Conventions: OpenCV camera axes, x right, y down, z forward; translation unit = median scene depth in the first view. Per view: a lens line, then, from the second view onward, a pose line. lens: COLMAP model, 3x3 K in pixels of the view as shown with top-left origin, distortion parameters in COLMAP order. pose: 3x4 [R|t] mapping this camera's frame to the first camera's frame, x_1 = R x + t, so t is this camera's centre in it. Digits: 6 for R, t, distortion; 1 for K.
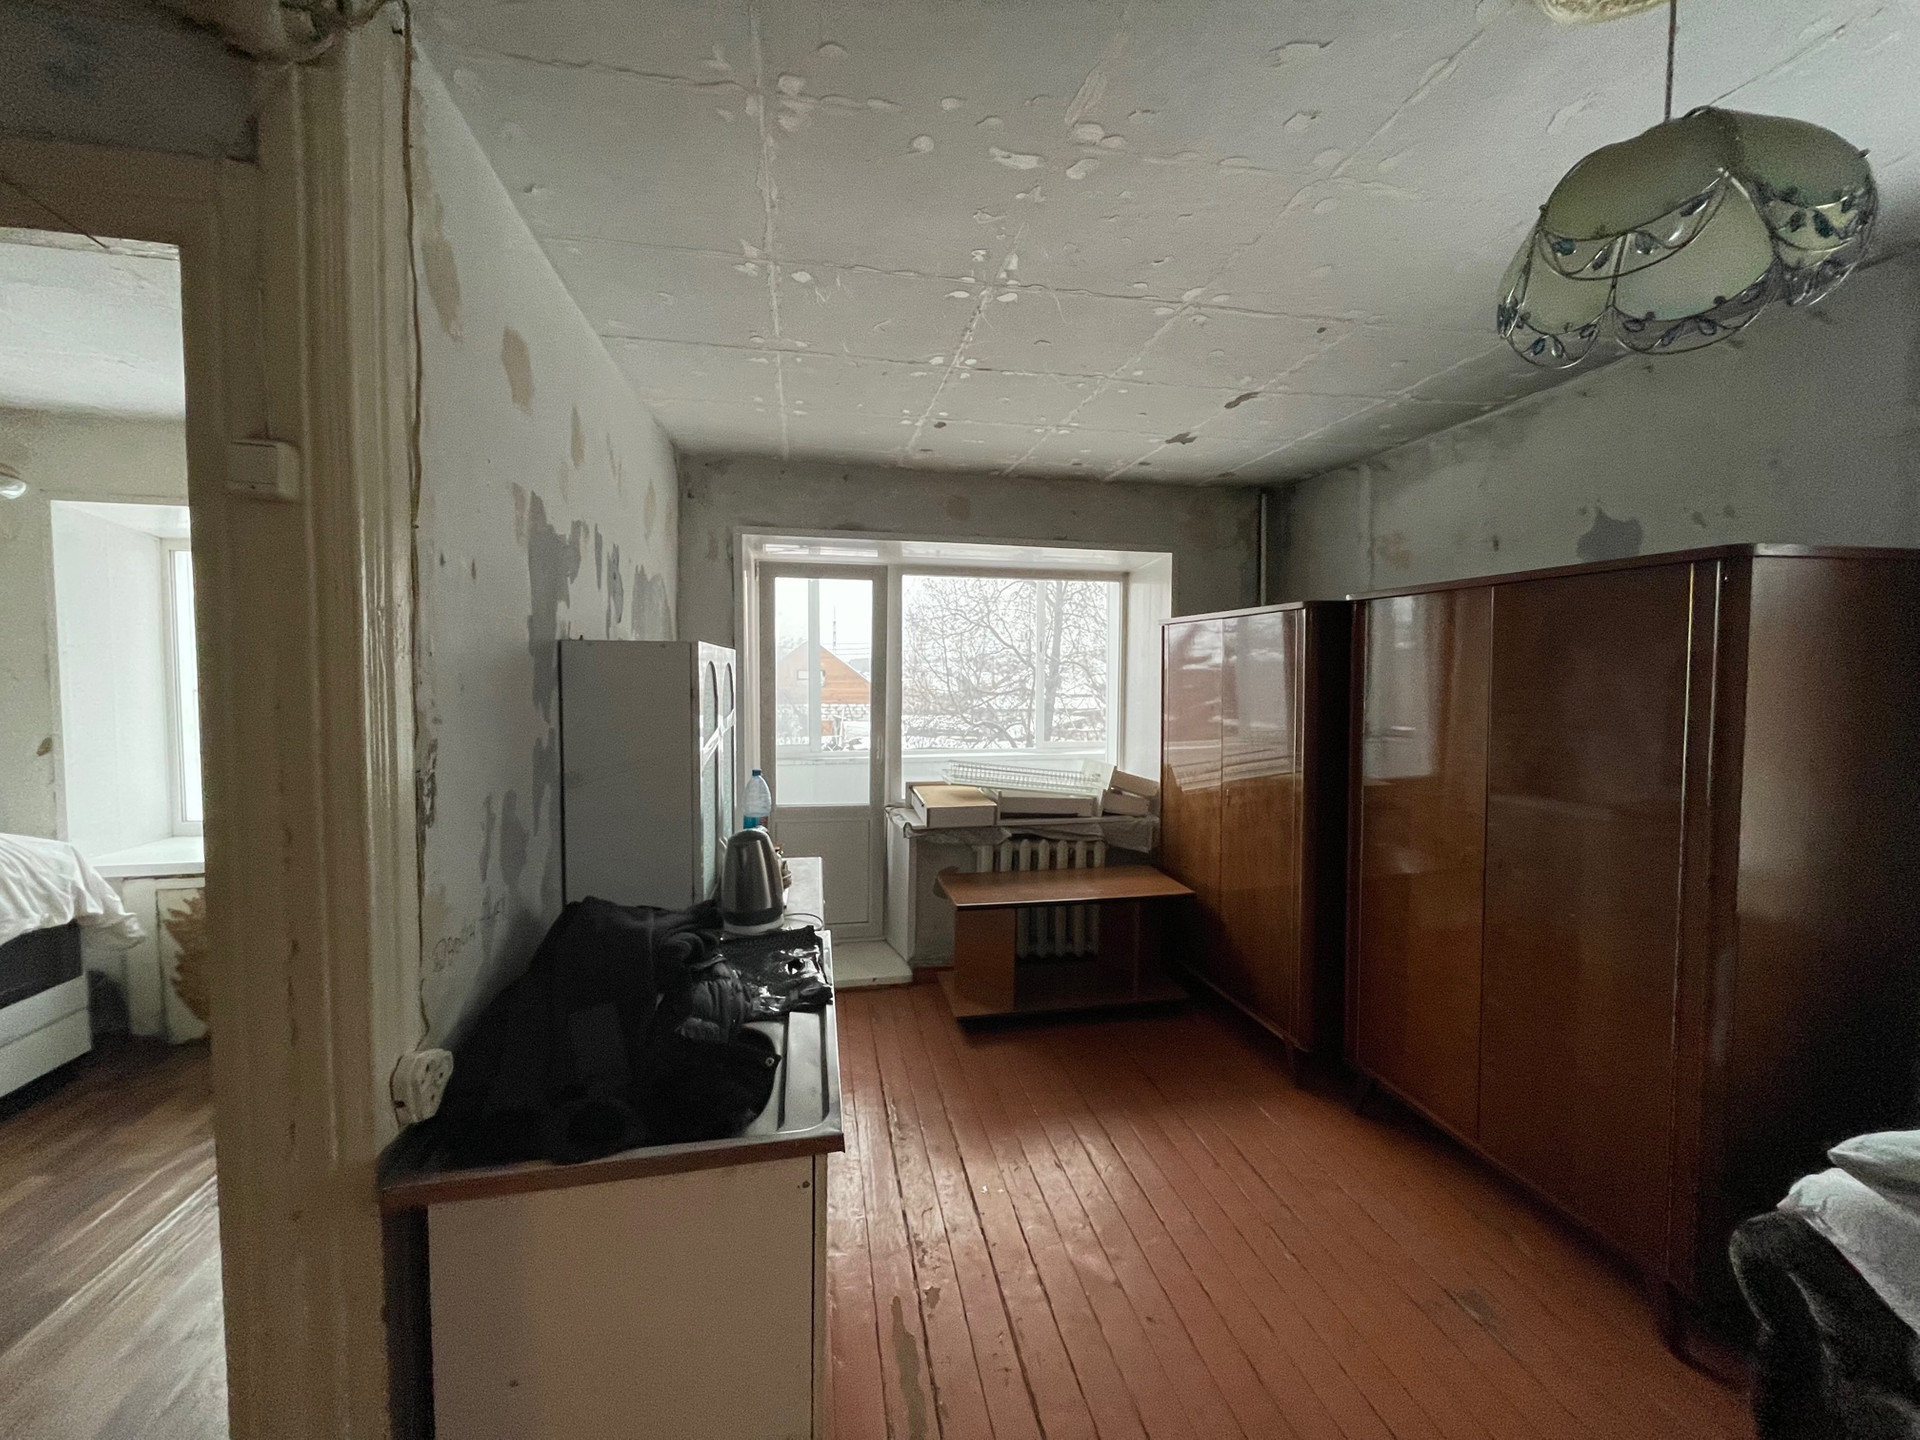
lens RADIAL K [[771.9, 0, 951.2], [0, 771.9, 713.0], [0, 0, 1]] dist [-0.006579, -0.000290]
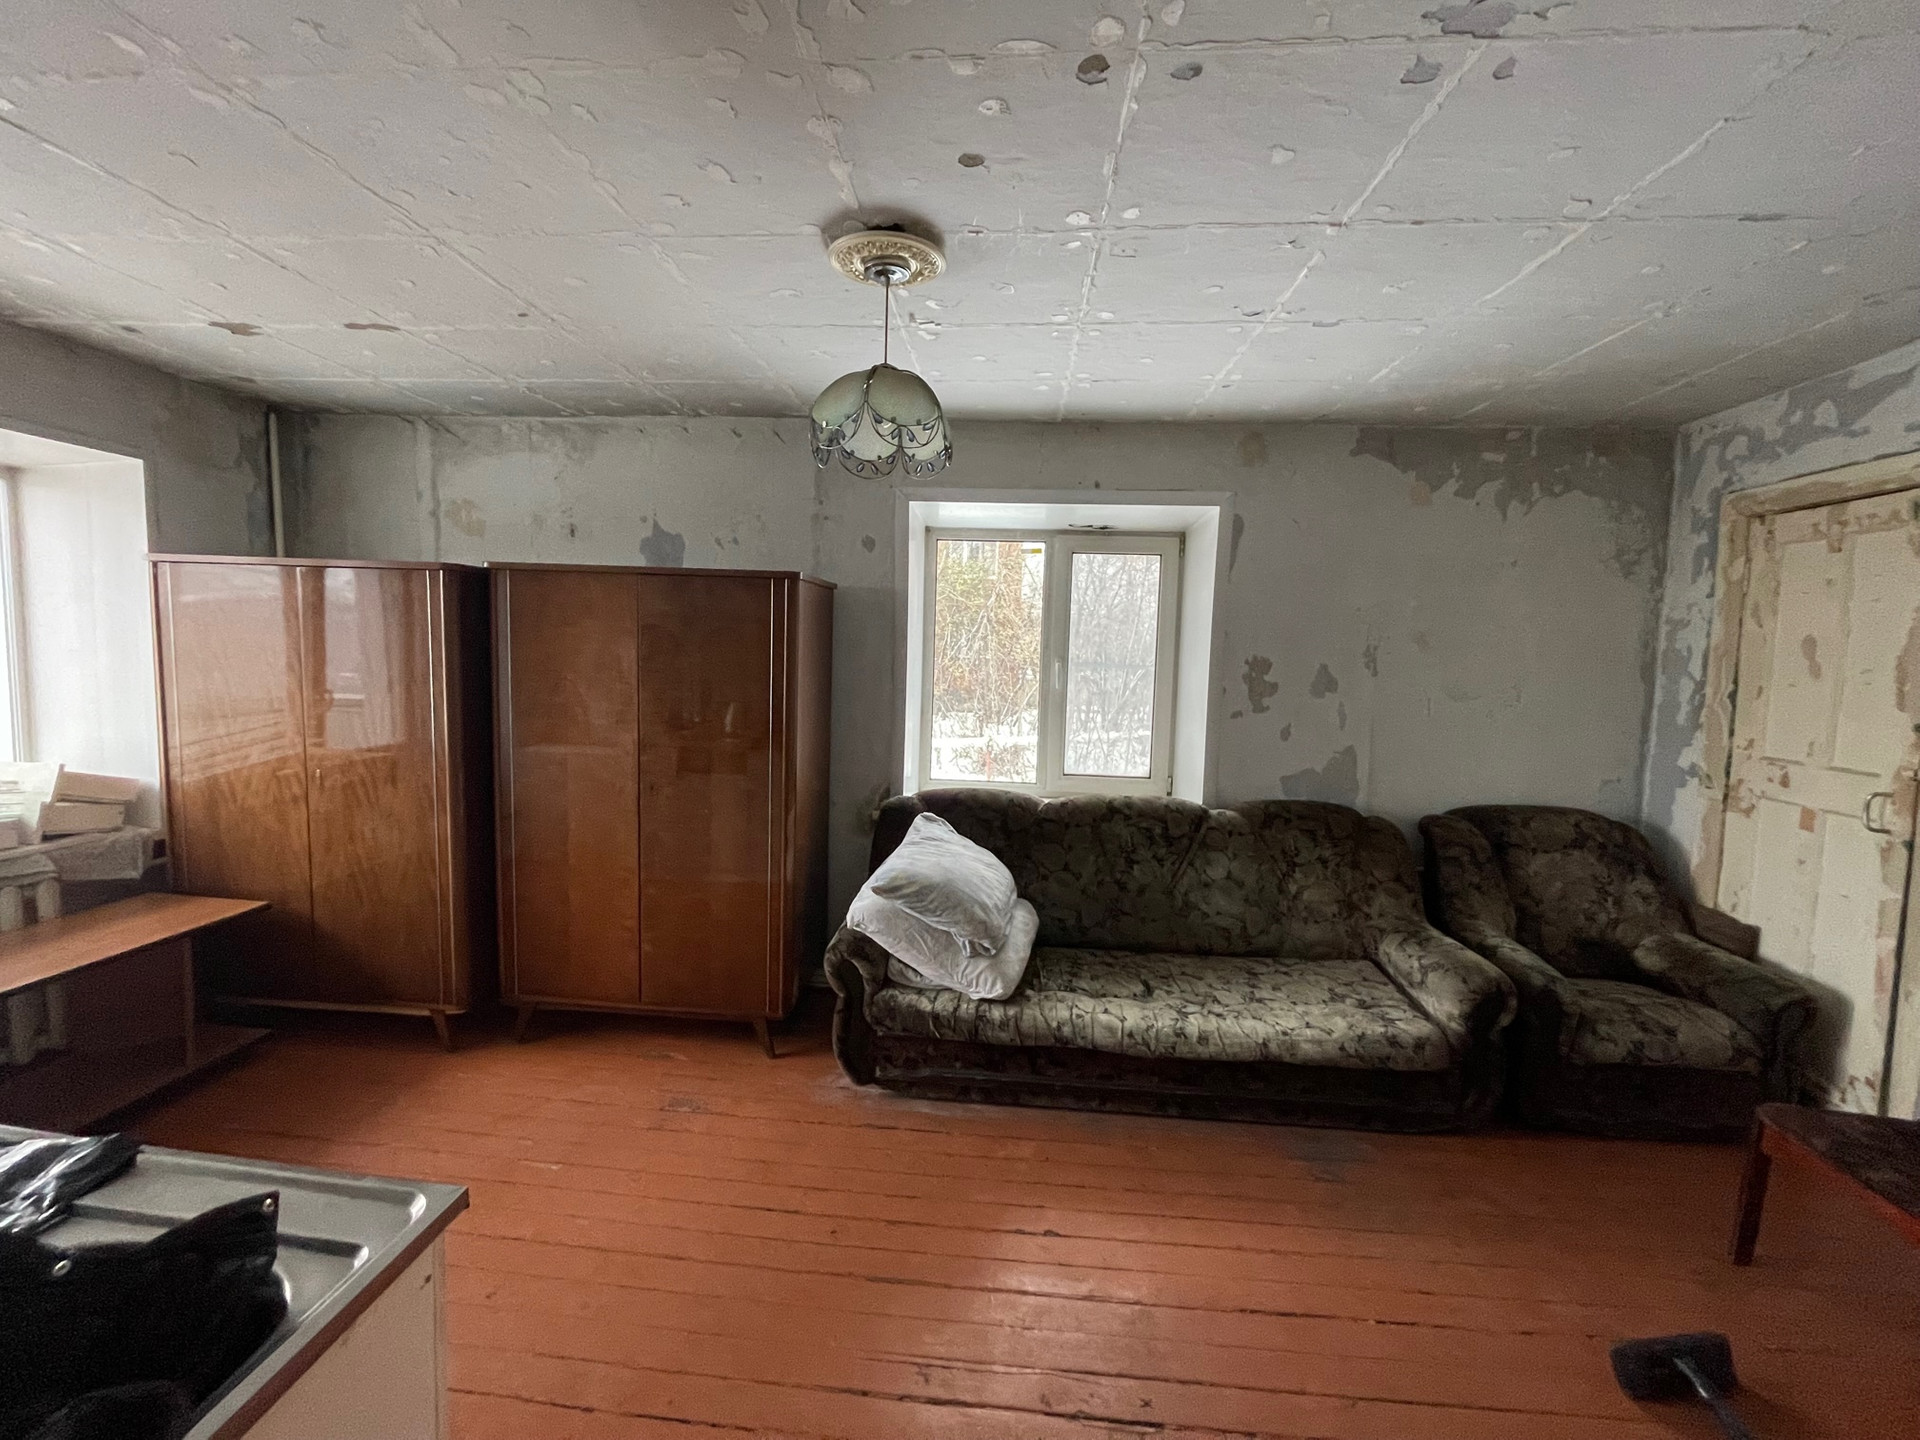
lens RADIAL K [[780.6, 0, 957.7], [0, 780.6, 710.8], [0, 0, 1]] dist [-0.000494, -0.000312]
pose [[0.265940, -0.068912, 0.961523, -0.500751], [0.020639, 0.997620, 0.065791, -0.013360], [-0.963769, 0.002349, 0.266730, 0.158364]]
